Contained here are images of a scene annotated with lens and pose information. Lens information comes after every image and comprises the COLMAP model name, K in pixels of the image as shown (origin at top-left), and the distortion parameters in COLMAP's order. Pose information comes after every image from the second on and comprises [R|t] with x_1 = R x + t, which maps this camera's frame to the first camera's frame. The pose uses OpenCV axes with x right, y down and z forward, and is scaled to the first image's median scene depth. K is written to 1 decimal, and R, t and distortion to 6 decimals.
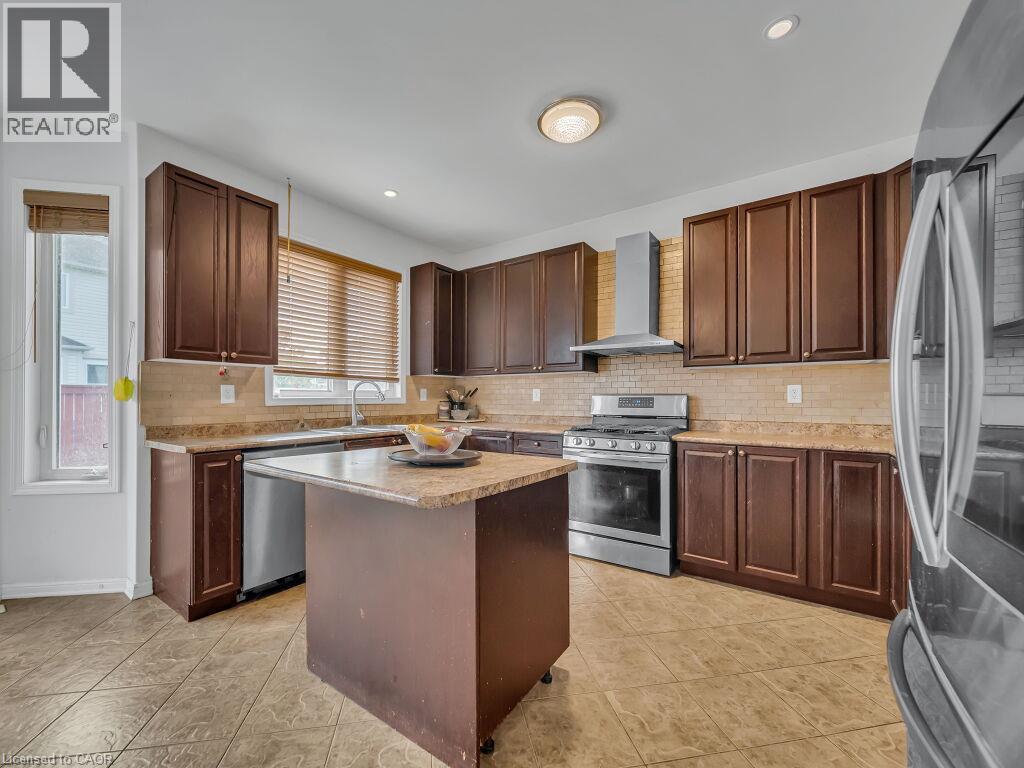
lens RADIAL K [[409.9, 0, 509.1], [0, 409.9, 399.3], [0, 0, 1]] dist [0.000594, -0.001097]
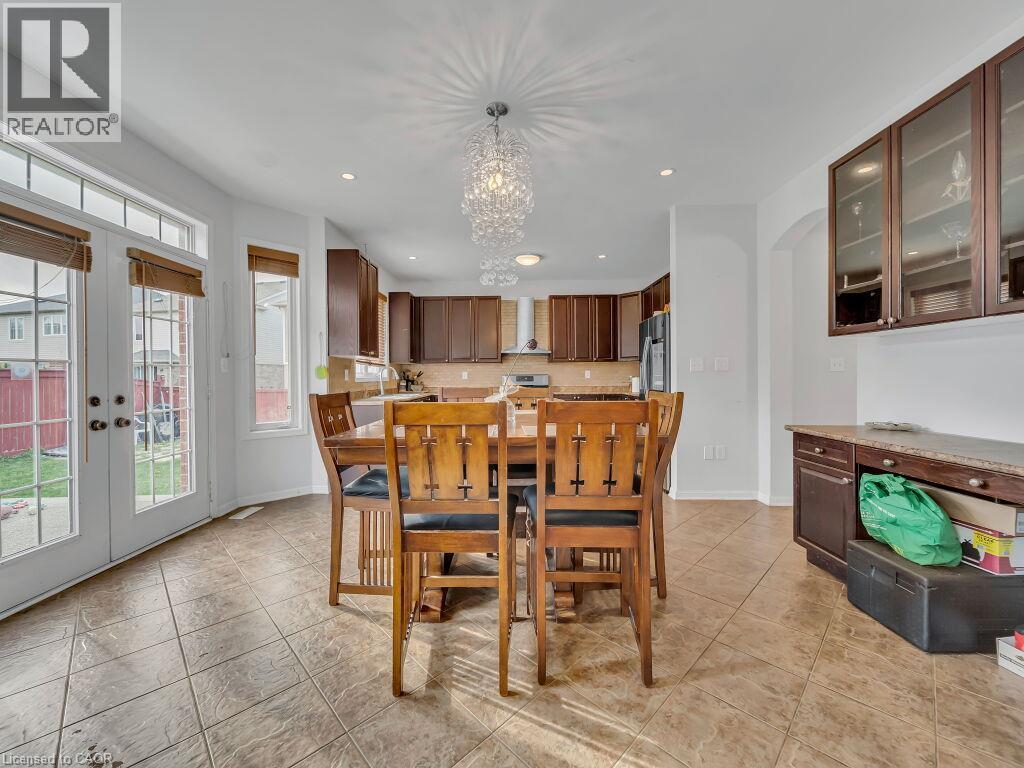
lens RADIAL K [[409.9, 0, 509.2], [0, 409.9, 379.2], [0, 0, 1]] dist [0.000594, -0.001097]
pose [[0.818103, -0.008600, 0.575008, -0.848617], [0.008414, 0.999960, 0.002985, 0.002496], [-0.575010, 0.002396, 0.818143, -0.565036]]
